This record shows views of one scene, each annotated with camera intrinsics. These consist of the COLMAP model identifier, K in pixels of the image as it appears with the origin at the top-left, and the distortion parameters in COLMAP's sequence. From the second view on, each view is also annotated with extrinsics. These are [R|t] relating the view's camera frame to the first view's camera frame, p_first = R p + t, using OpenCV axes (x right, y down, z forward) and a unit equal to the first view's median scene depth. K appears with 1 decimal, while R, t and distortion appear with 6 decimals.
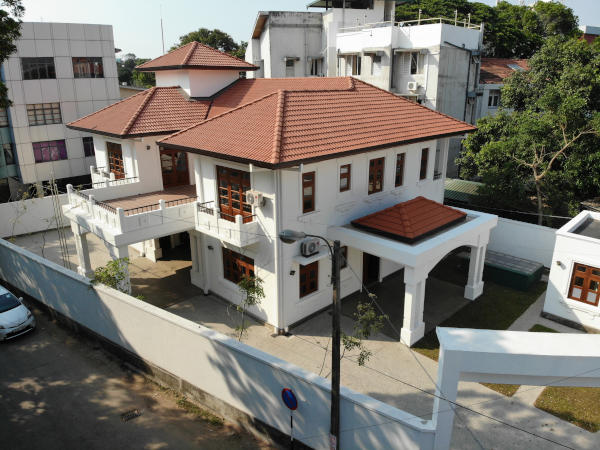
lens RADIAL K [[445.3, 0, 299.8], [0, 445.3, 209.1], [0, 0, 1]] dist [0.033604, -0.105338]
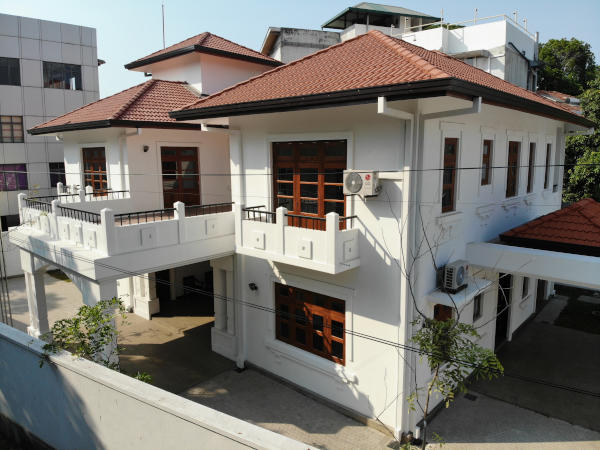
lens RADIAL K [[445.3, 0, 299.8], [0, 445.3, 209.1], [0, 0, 1]] dist [0.033604, -0.105338]
pose [[0.998151, -0.005792, 0.060504, -0.153955], [0.014828, 0.988577, -0.149985, 0.064977], [-0.058944, 0.150605, 0.986835, 0.342390]]
